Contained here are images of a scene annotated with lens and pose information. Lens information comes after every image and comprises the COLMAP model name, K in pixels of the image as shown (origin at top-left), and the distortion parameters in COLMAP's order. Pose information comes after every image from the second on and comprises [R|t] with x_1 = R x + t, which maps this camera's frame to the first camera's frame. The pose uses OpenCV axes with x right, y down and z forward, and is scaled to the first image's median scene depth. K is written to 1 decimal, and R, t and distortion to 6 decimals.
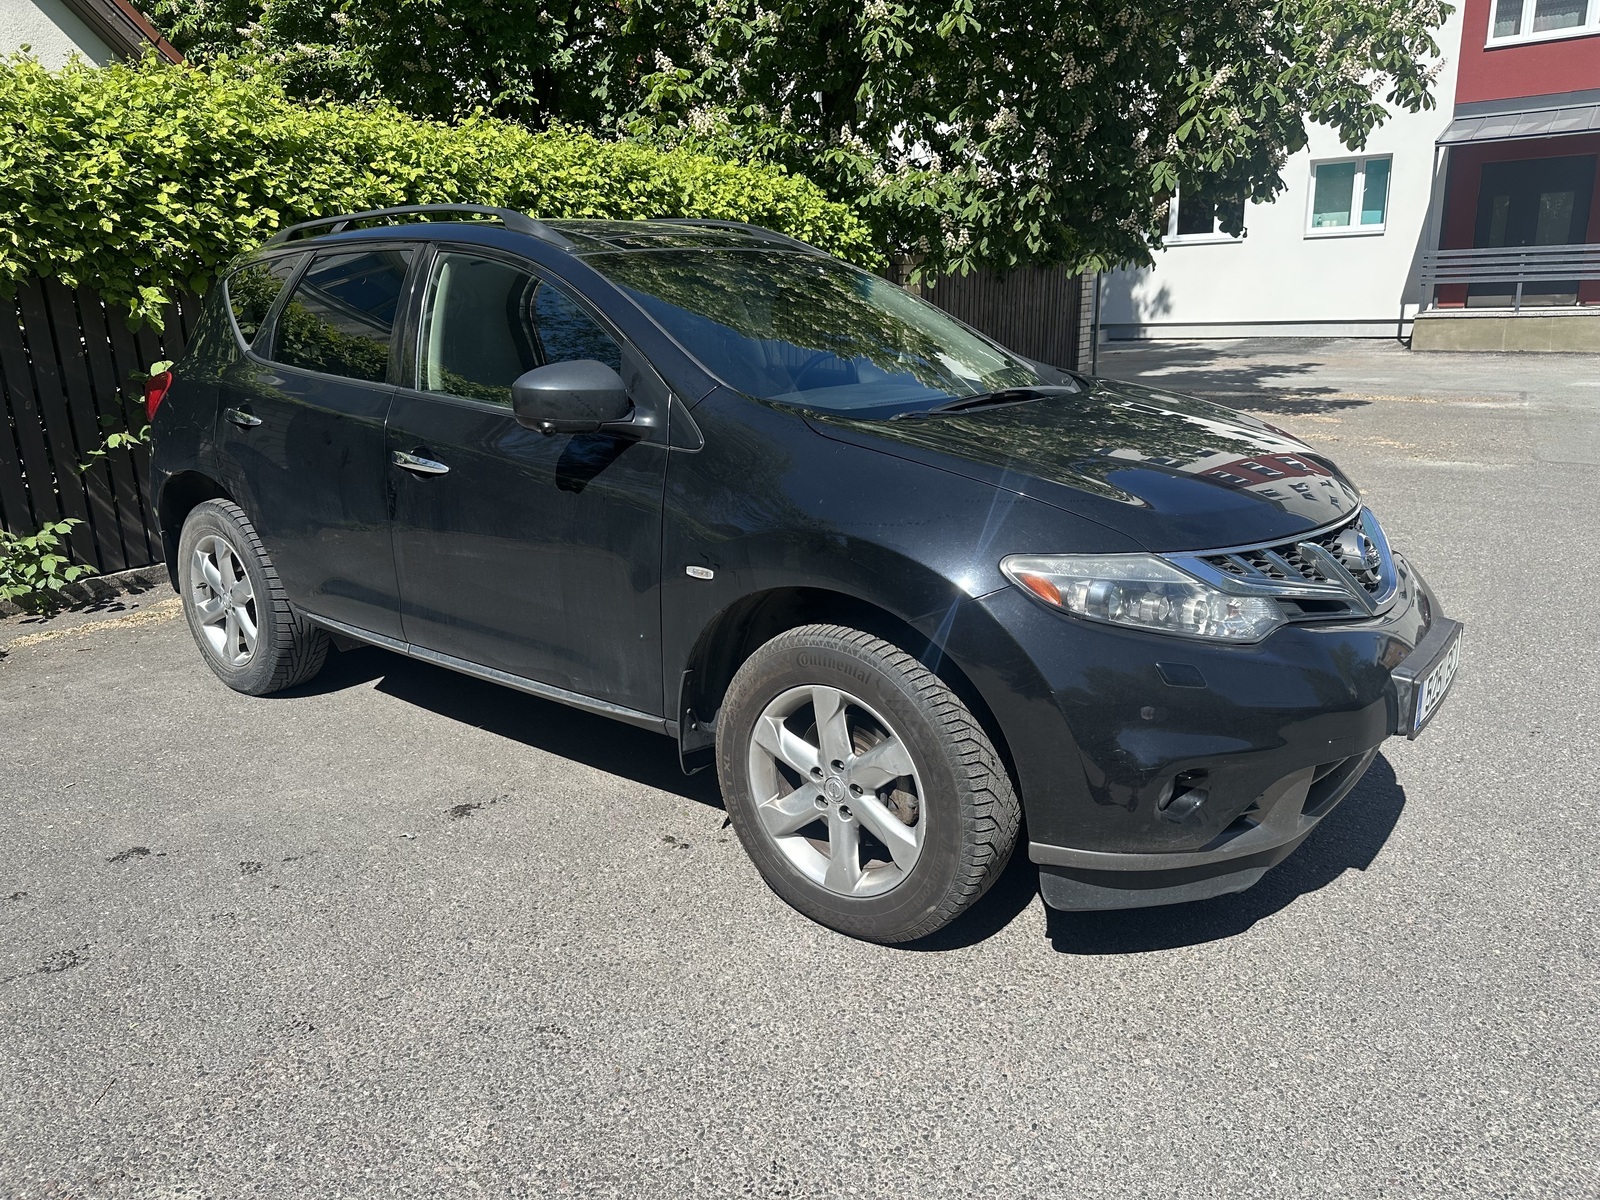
lens RADIAL K [[1129.7, 0, 799.4], [0, 1129.7, 601.4], [0, 0, 1]] dist [0.013992, -0.011865]
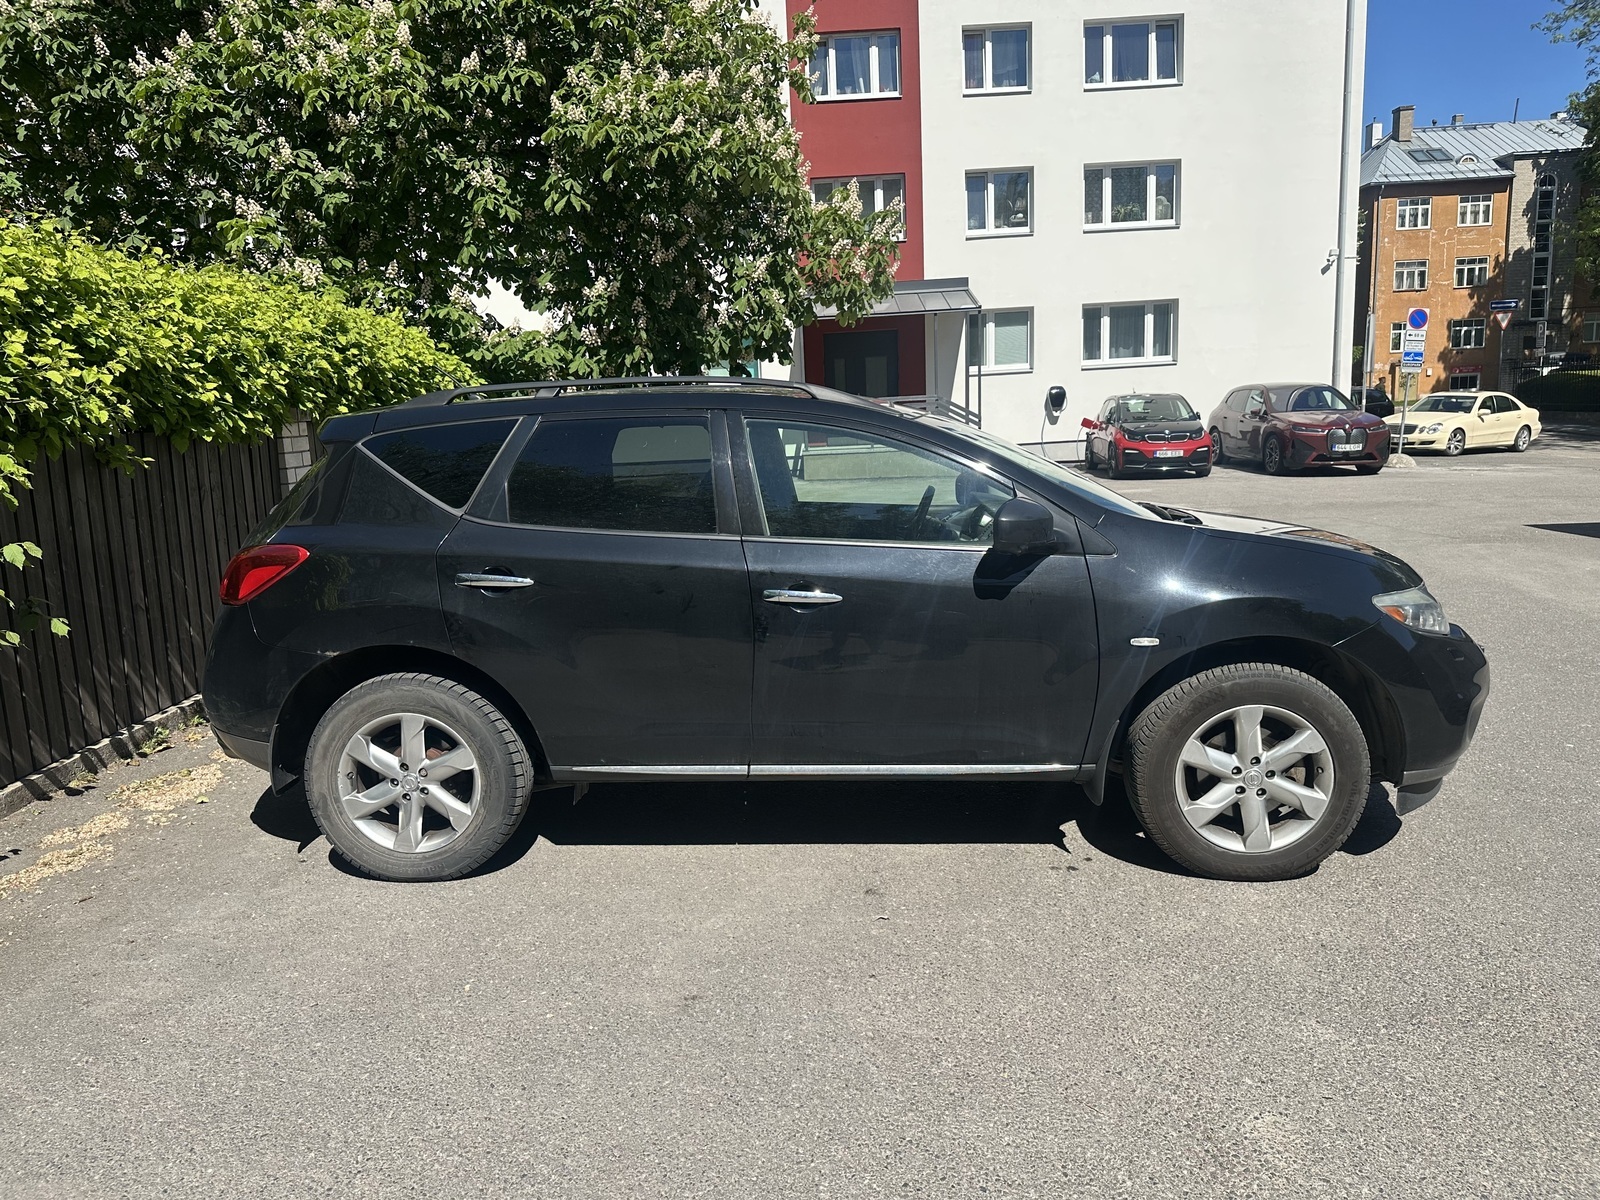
lens RADIAL K [[1129.7, 0, 797.1], [0, 1129.7, 598.0], [0, 0, 1]] dist [0.013992, -0.011865]
pose [[0.831871, -0.096463, 0.546521, -0.456081], [0.163528, 0.983662, -0.075290, -0.017105], [-0.530329, 0.152003, 0.834054, 0.028250]]
